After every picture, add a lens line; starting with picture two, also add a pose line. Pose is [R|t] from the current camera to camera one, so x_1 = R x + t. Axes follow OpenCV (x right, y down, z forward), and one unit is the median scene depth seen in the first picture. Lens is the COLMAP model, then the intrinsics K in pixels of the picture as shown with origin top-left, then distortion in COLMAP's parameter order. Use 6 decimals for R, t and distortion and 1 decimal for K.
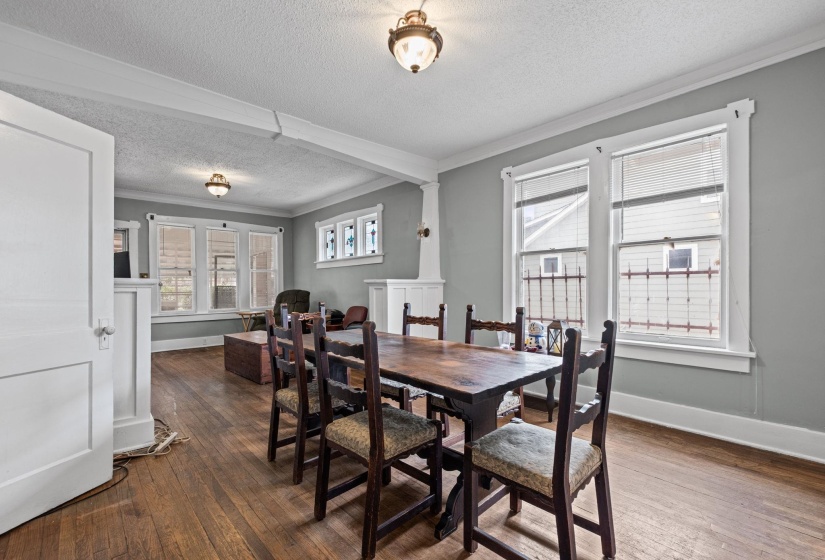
lens RADIAL K [[386.7, 0, 425.3], [0, 386.7, 283.1], [0, 0, 1]] dist [-0.002167, -0.001612]
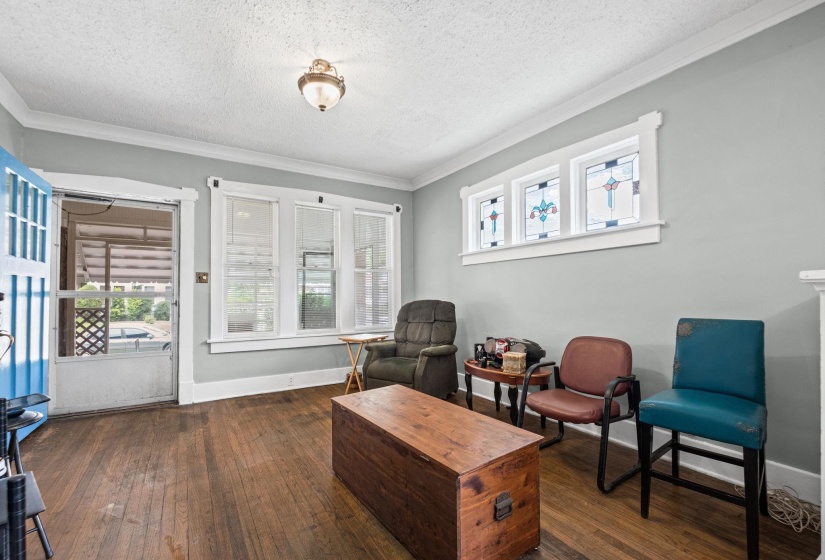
lens RADIAL K [[365.2, 0, 412.8], [0, 365.2, 284.9], [0, 0, 1]] dist [-0.000511, -0.000114]
pose [[0.982718, -0.000245, -0.185106, -0.267233], [-0.004108, 0.999724, -0.023135, 0.007076], [0.185061, 0.023496, 0.982446, 0.452873]]
